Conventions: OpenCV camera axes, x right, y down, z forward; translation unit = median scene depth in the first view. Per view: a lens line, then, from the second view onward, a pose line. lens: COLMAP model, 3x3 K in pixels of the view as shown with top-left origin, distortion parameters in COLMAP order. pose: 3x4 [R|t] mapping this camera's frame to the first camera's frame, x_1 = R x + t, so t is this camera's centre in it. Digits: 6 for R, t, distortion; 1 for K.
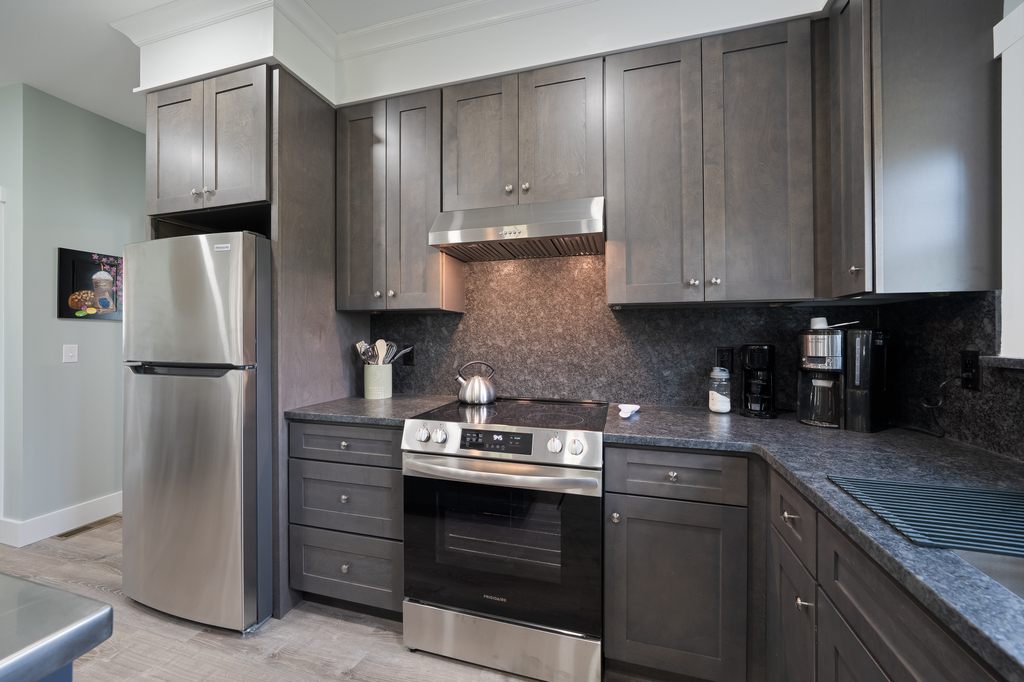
lens RADIAL K [[400.4, 0, 509.5], [0, 400.4, 332.2], [0, 0, 1]] dist [-0.013582, 0.003202]
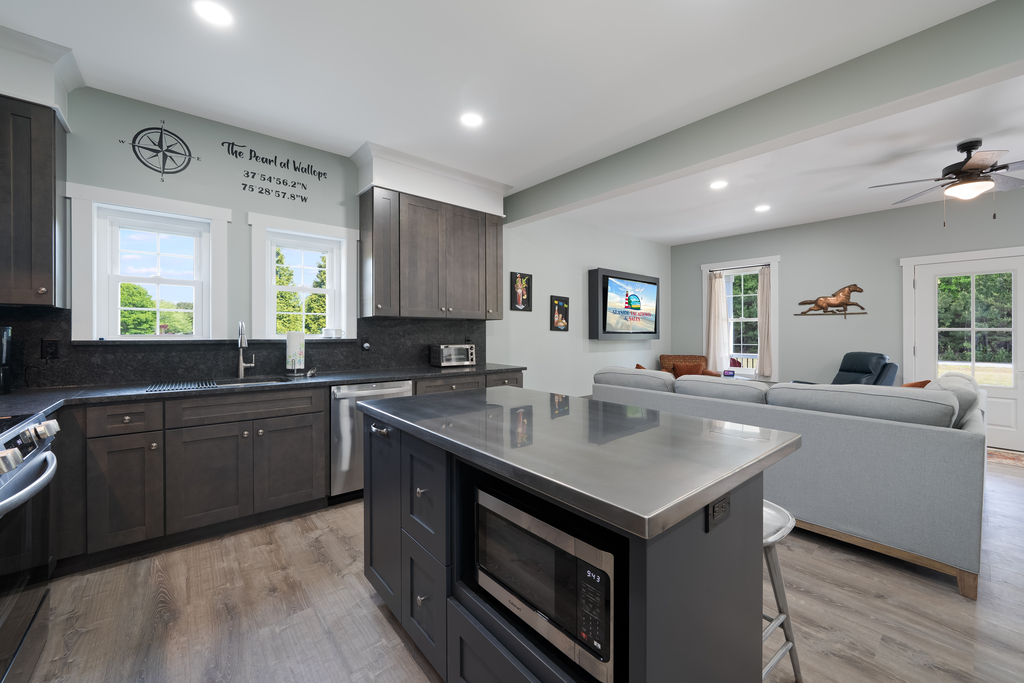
lens RADIAL K [[400.4, 0, 514.0], [0, 400.4, 330.7], [0, 0, 1]] dist [-0.013582, 0.003202]
pose [[-0.839308, 0.001022, 0.543655, -1.206373], [-0.007334, 0.999886, -0.013202, 0.012832], [-0.543607, -0.015068, -0.839205, 0.944960]]
